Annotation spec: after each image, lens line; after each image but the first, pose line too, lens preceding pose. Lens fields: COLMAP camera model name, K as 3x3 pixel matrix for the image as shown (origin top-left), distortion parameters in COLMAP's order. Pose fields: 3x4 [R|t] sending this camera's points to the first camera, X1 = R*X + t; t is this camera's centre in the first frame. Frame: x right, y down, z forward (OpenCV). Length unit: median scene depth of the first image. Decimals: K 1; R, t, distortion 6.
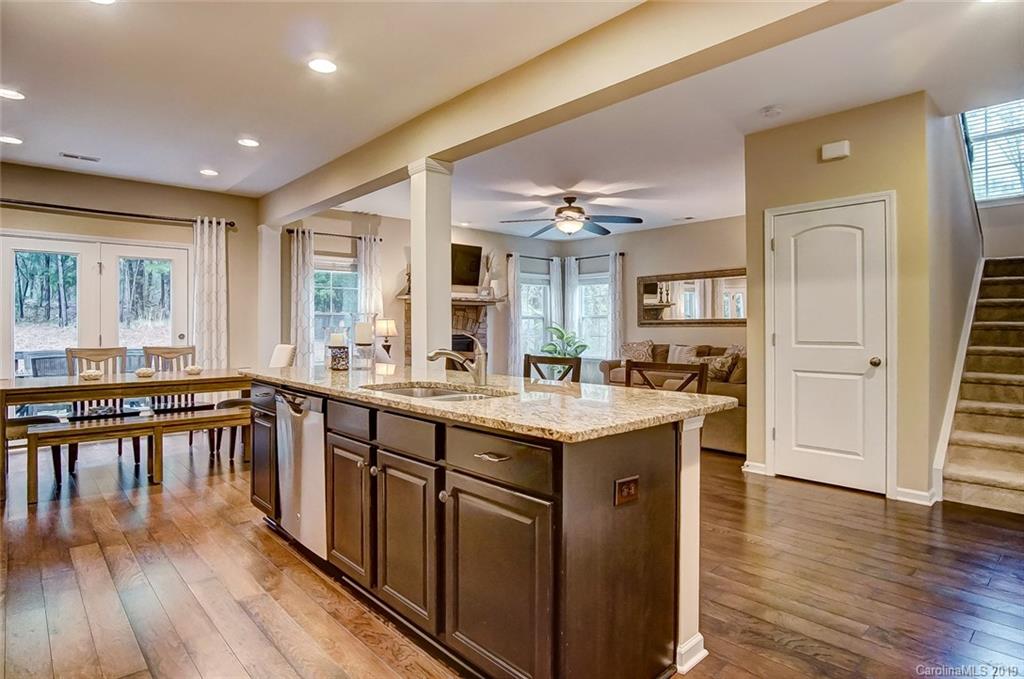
lens RADIAL K [[553.0, 0, 513.9], [0, 553.0, 323.9], [0, 0, 1]] dist [-0.022761, 0.001118]
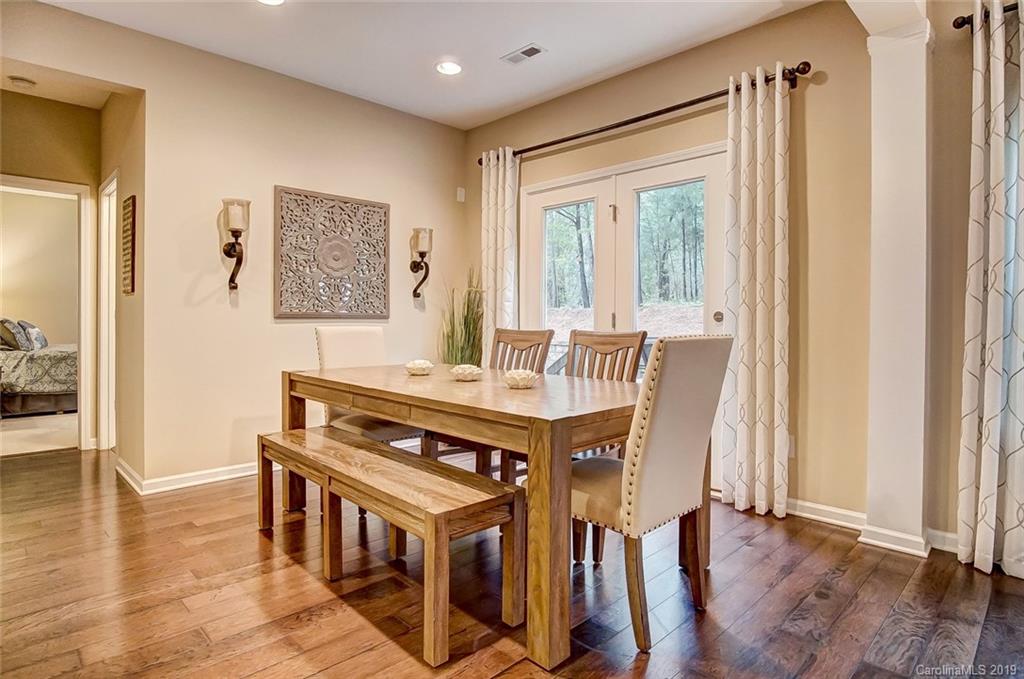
lens RADIAL K [[553.0, 0, 513.9], [0, 553.0, 323.9], [0, 0, 1]] dist [-0.022761, 0.001118]
pose [[0.039495, 0.007721, -0.999190, -0.048938], [0.004263, 0.999960, 0.007895, 0.016375], [0.999211, -0.004571, 0.039460, 0.523168]]
